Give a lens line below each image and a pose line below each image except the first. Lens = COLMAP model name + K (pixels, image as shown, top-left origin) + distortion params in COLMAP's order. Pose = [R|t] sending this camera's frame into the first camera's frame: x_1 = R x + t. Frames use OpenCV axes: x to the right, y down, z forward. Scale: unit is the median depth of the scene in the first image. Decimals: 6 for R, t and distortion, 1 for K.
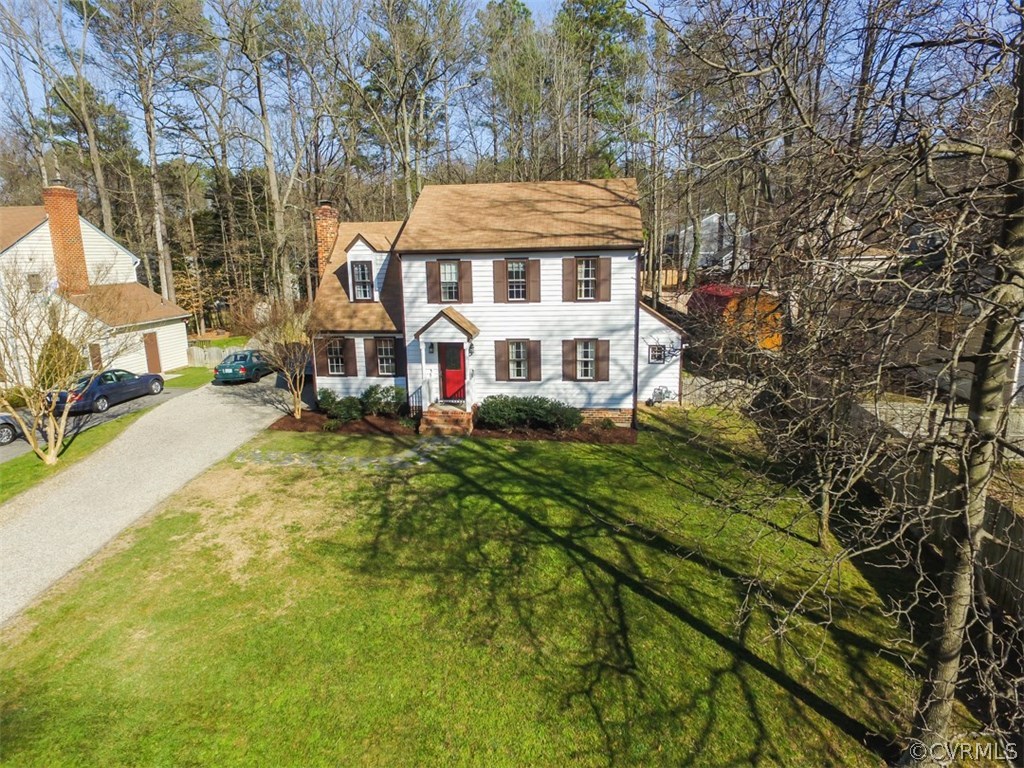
lens RADIAL K [[598.9, 0, 510.9], [0, 598.9, 368.4], [0, 0, 1]] dist [-0.002948, -0.001005]
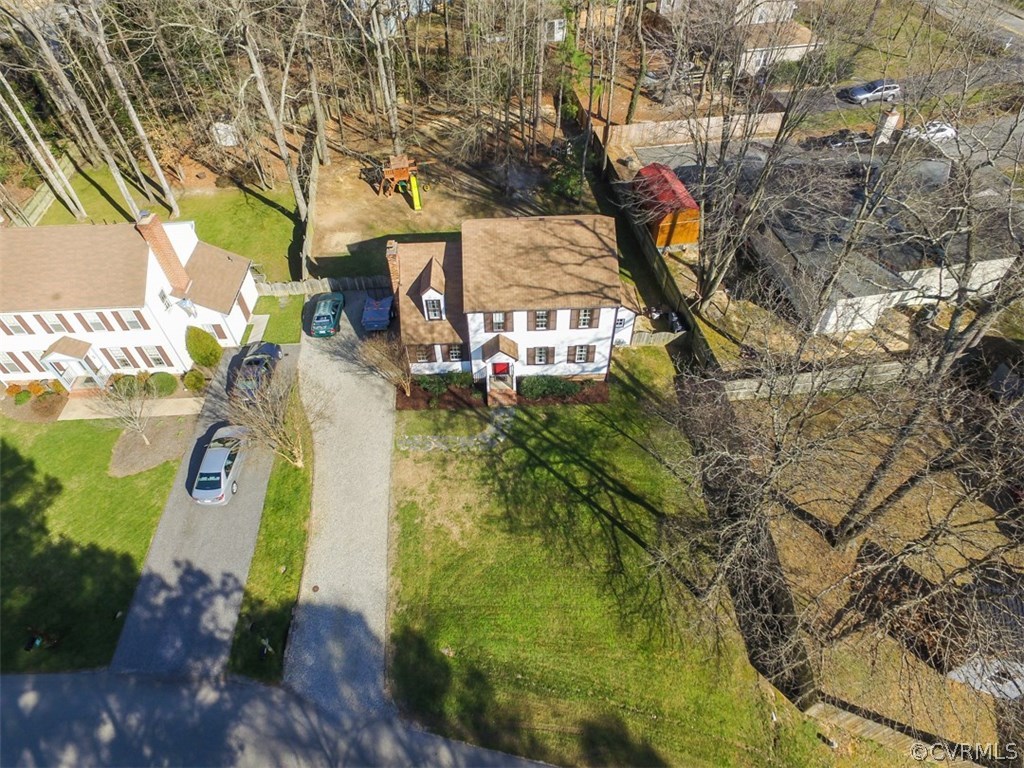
lens RADIAL K [[598.9, 0, 510.9], [0, 598.9, 368.4], [0, 0, 1]] dist [-0.002948, -0.001005]
pose [[0.986470, -0.117331, 0.114503, -0.272038], [0.028476, 0.810440, 0.585130, -0.987536], [-0.161451, -0.573952, 0.802815, -0.349753]]
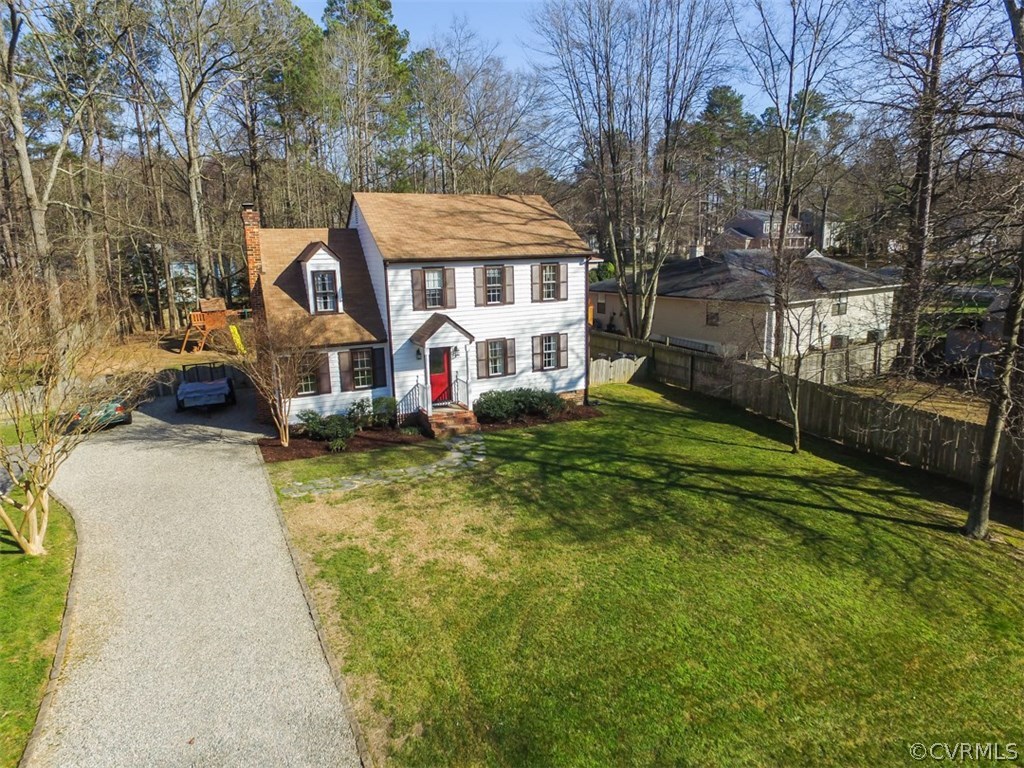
lens RADIAL K [[598.9, 0, 510.9], [0, 598.9, 368.4], [0, 0, 1]] dist [-0.002948, -0.001005]
pose [[0.843293, -0.104540, 0.527189, -0.561848], [0.110841, 0.993642, 0.019735, -0.013736], [-0.525901, 0.041791, 0.849519, 0.058653]]
